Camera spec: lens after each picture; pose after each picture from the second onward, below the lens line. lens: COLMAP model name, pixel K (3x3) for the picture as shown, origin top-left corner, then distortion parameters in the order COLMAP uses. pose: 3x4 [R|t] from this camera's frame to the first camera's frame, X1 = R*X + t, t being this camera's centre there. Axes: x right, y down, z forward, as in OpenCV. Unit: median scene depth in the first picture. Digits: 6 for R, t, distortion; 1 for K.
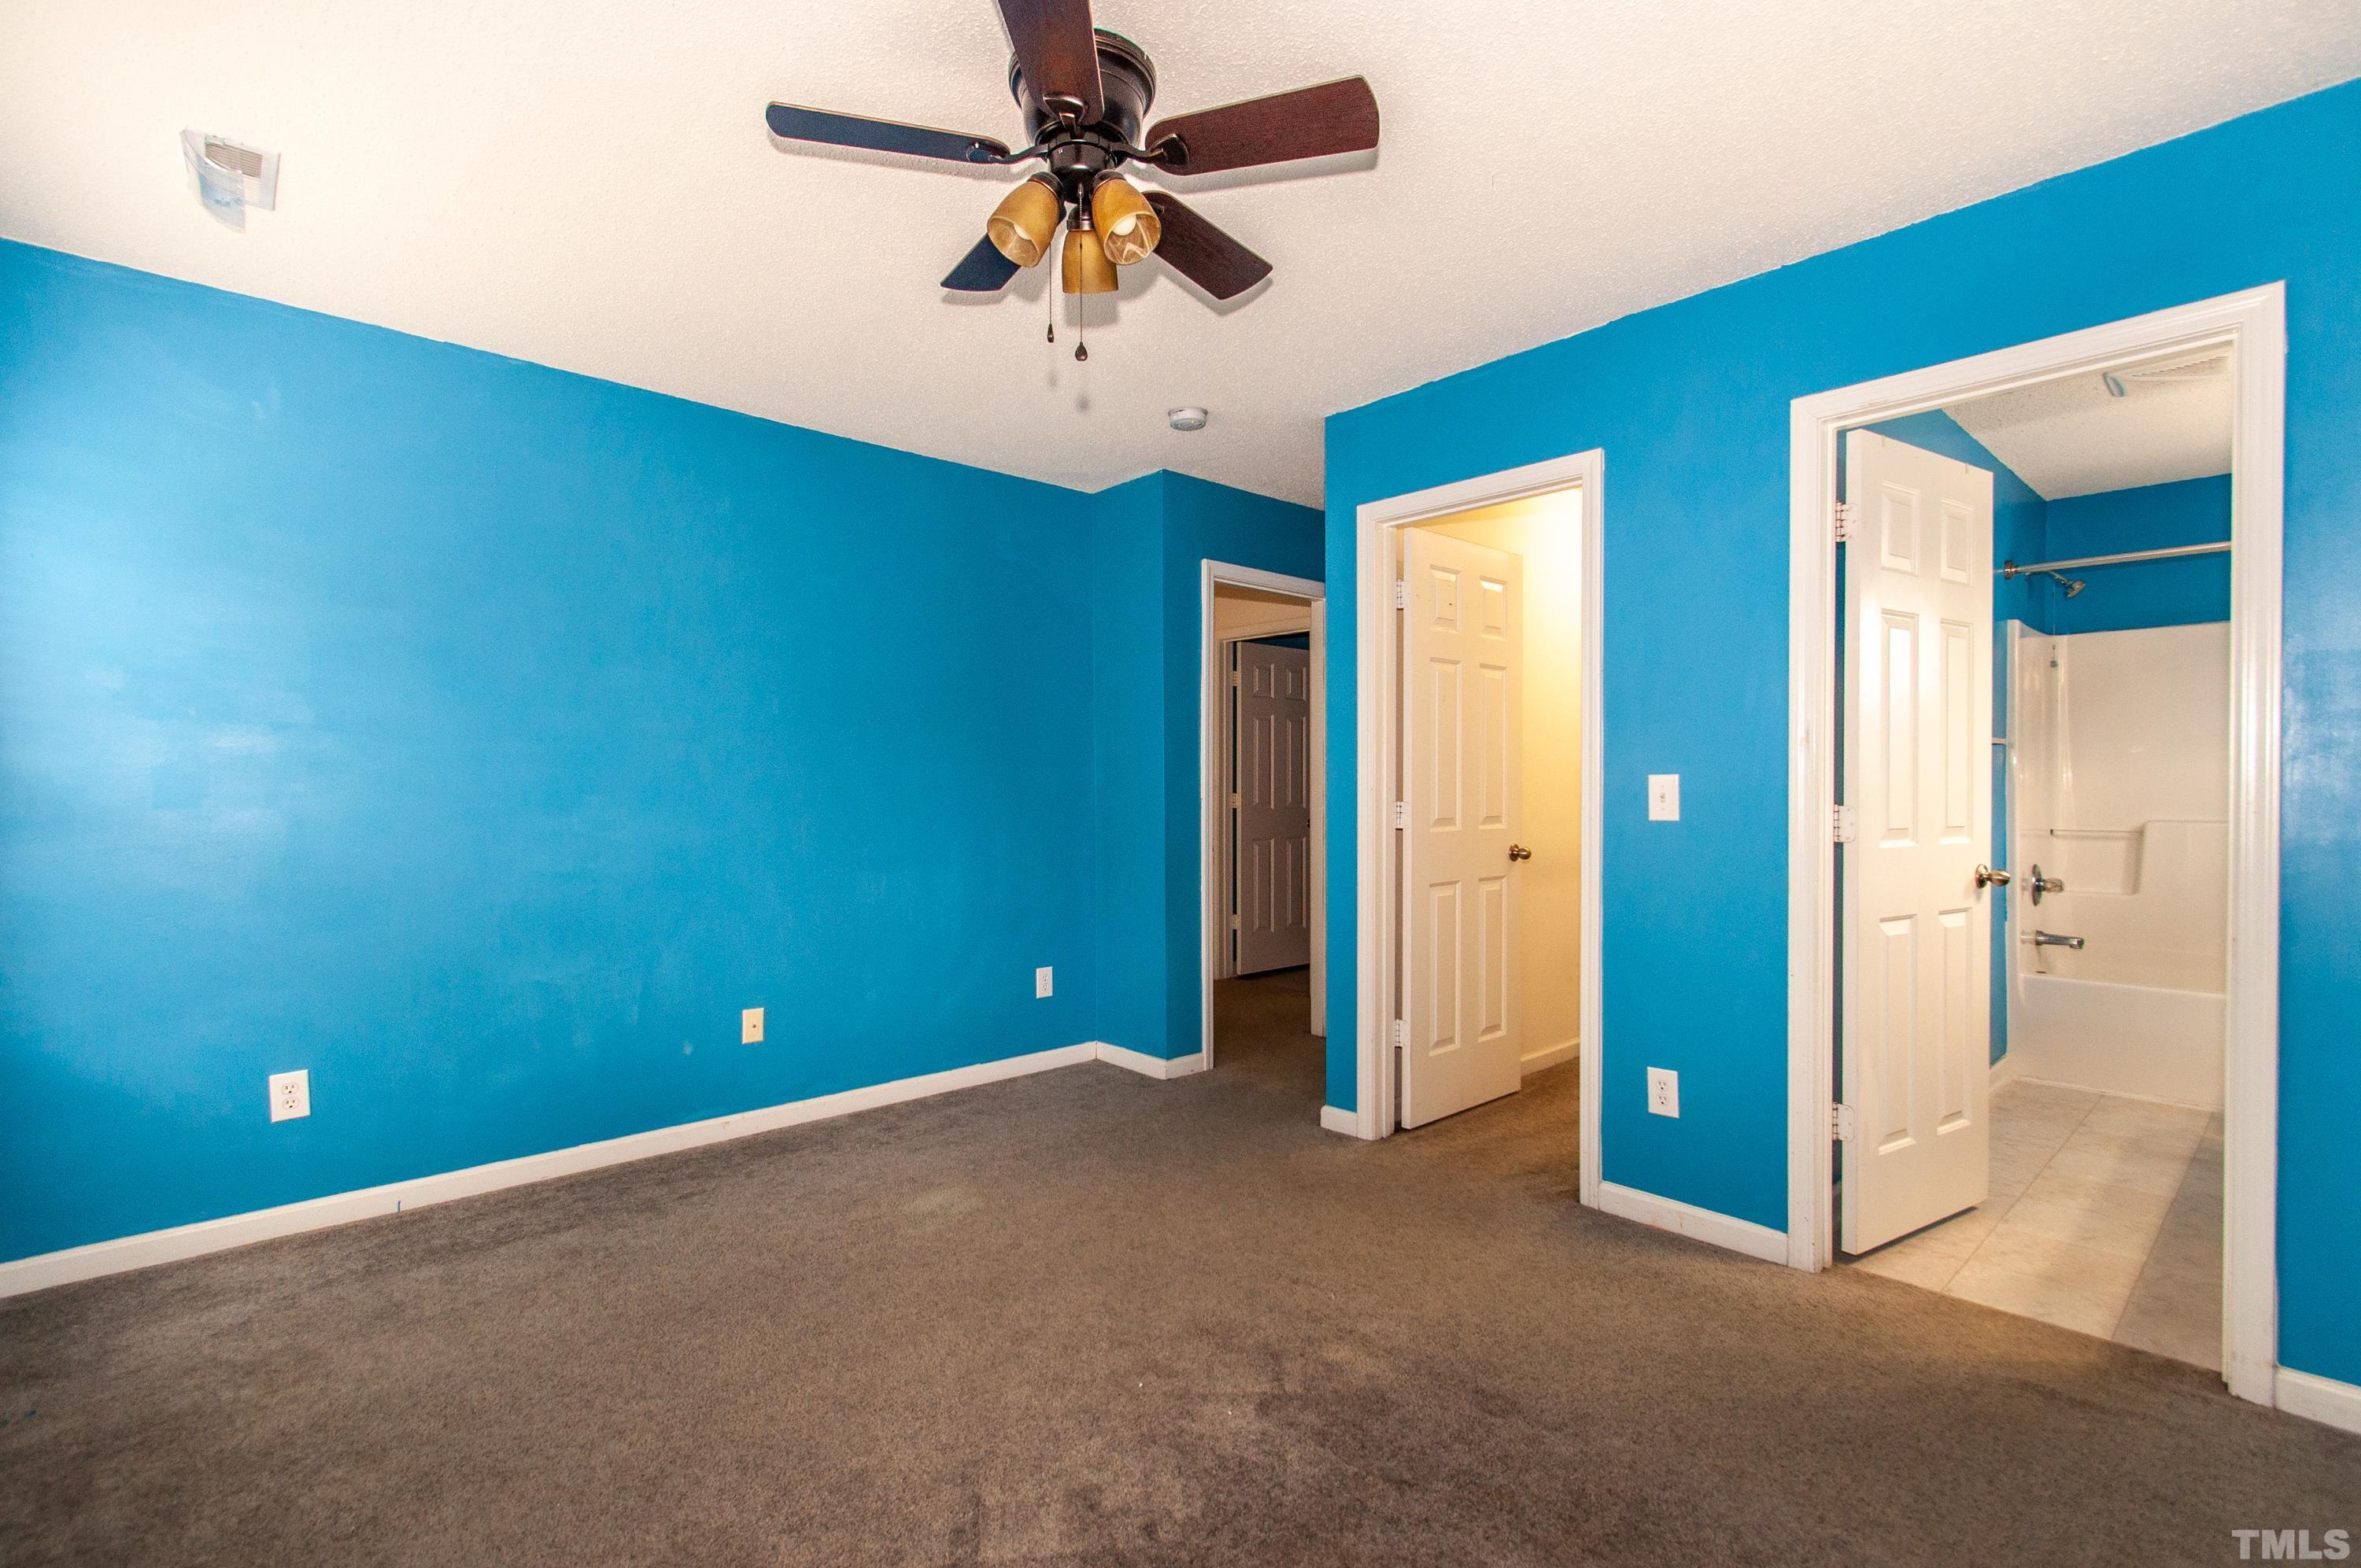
lens RADIAL K [[1037.7, 0, 1175.6], [0, 1037.7, 802.6], [0, 0, 1]] dist [0.002241, 0.000268]
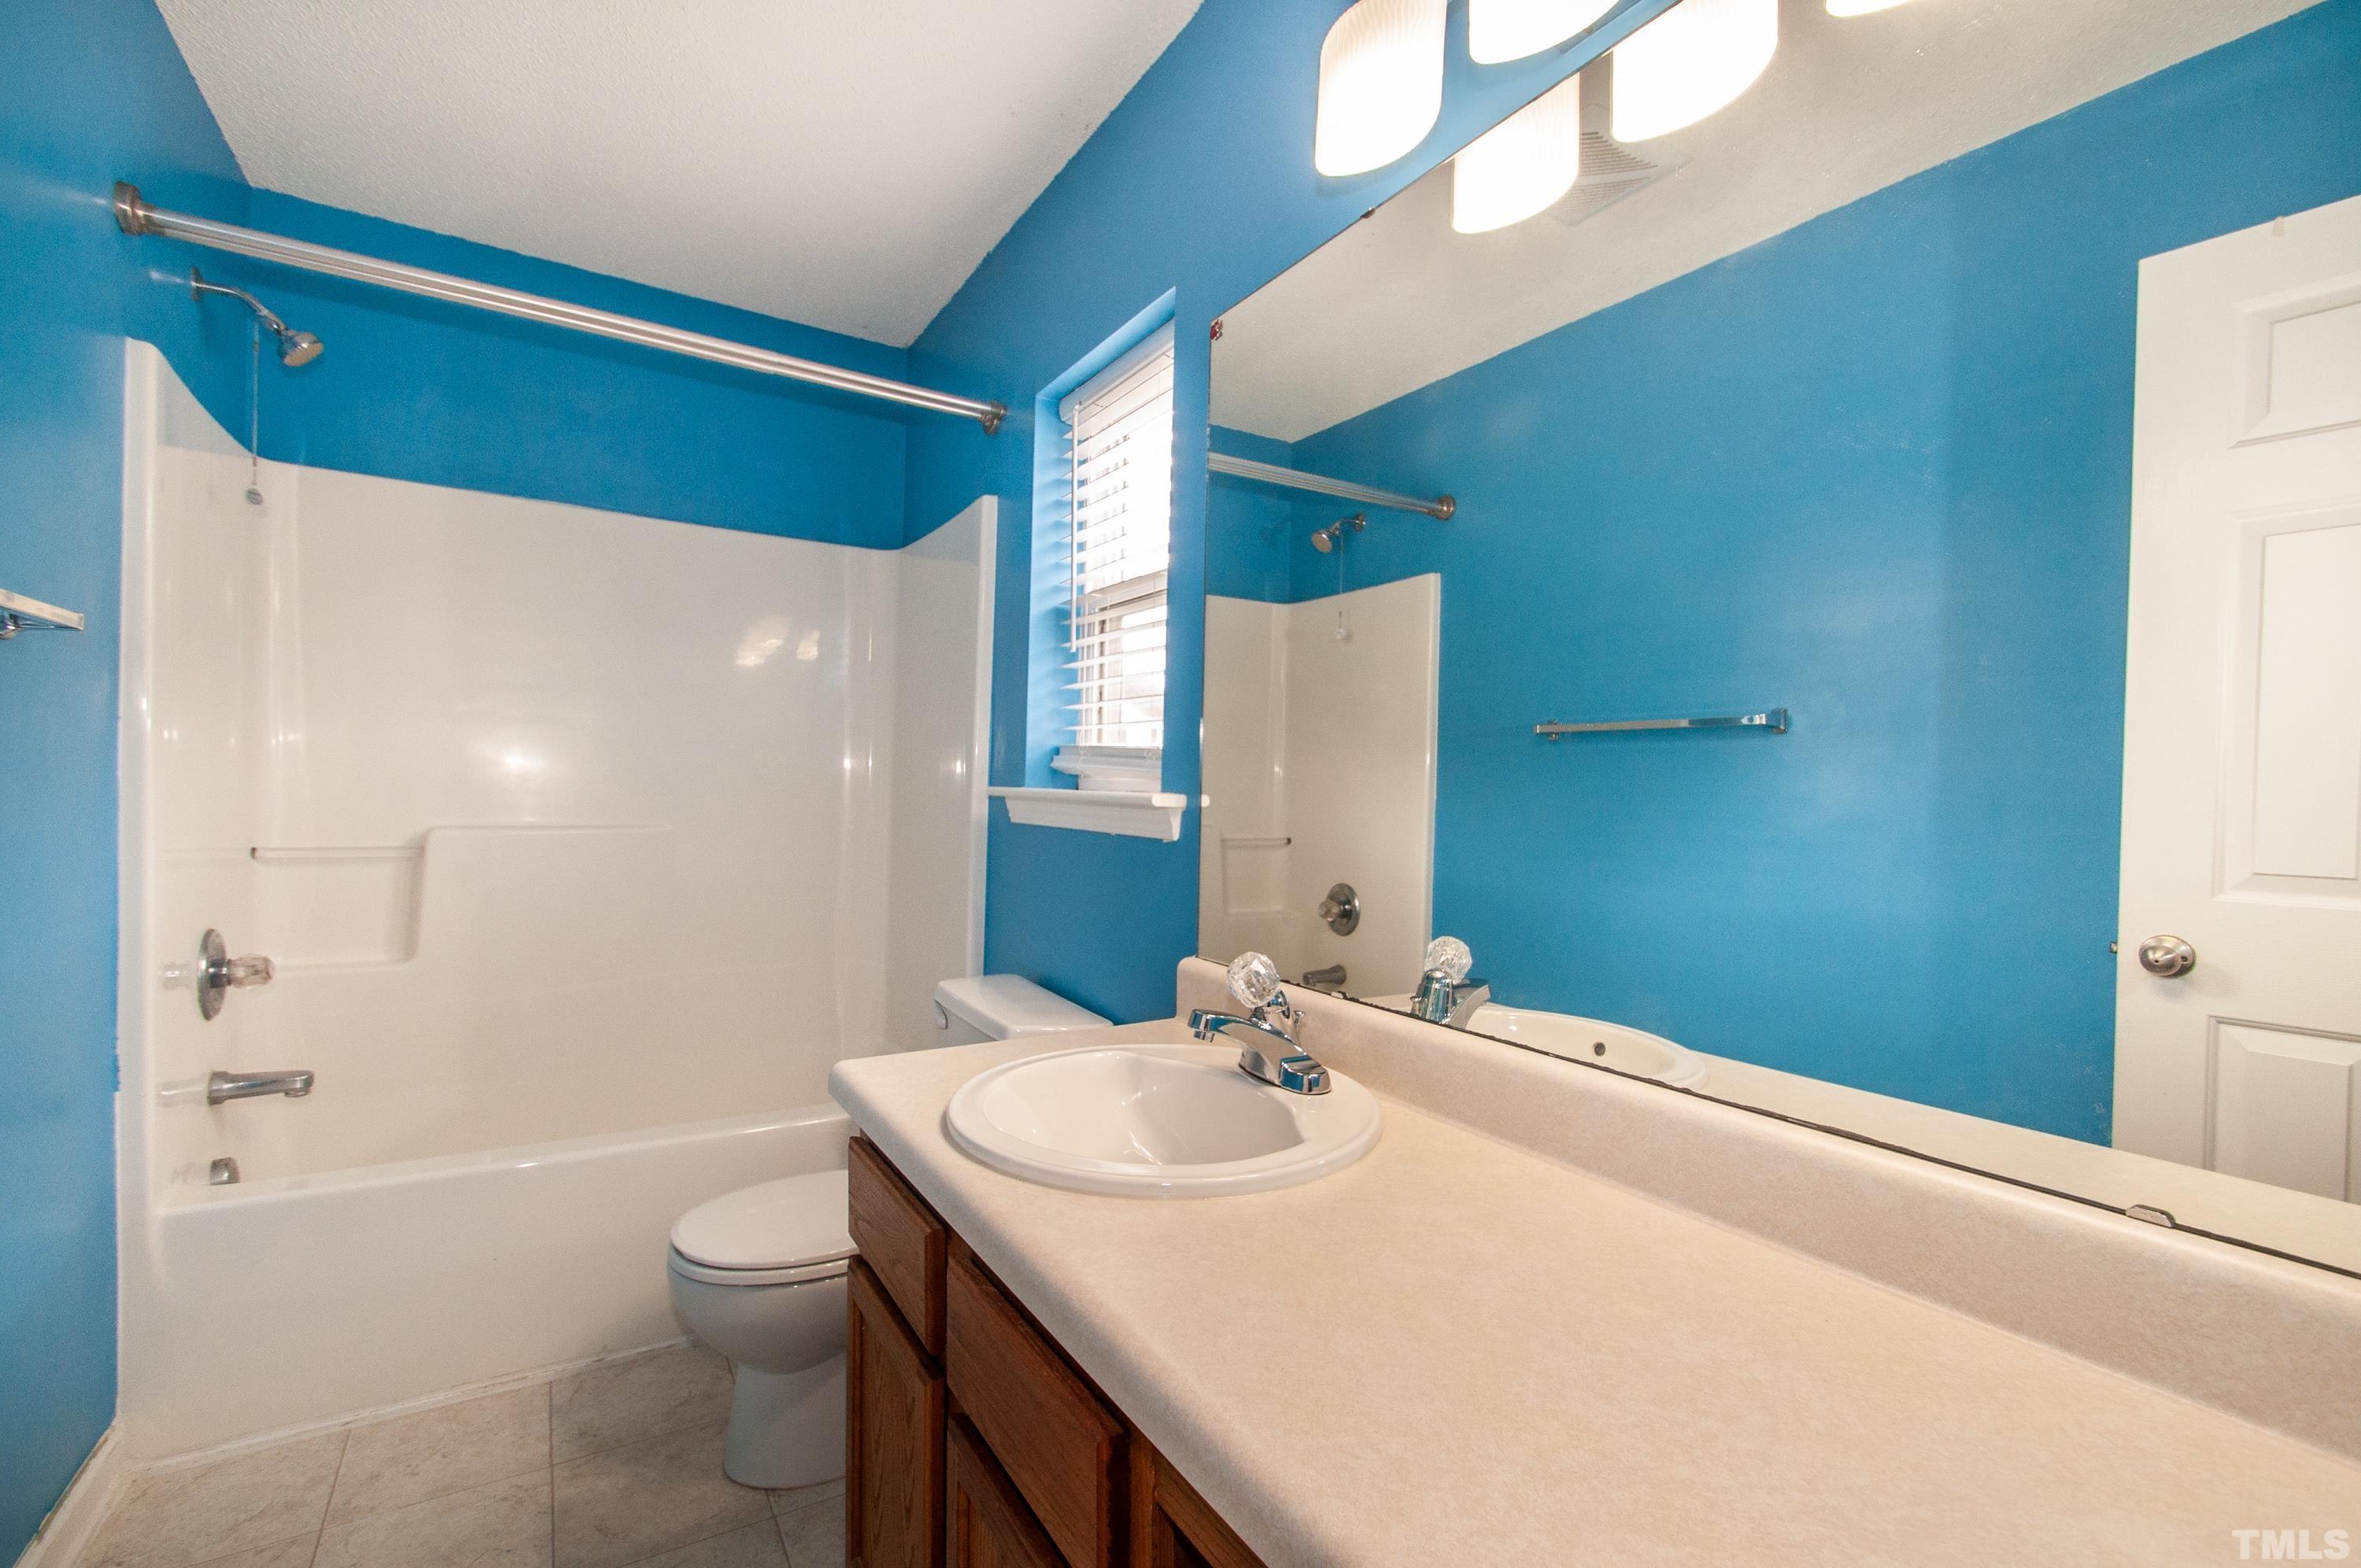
lens RADIAL K [[1037.7, 0, 1175.6], [0, 1037.7, 802.6], [0, 0, 1]] dist [0.002241, 0.000268]
pose [[0.185623, -0.006270, 0.982601, 0.459606], [-0.011683, 0.999895, 0.008588, -0.004283], [-0.982552, -0.013073, 0.185530, 0.502642]]
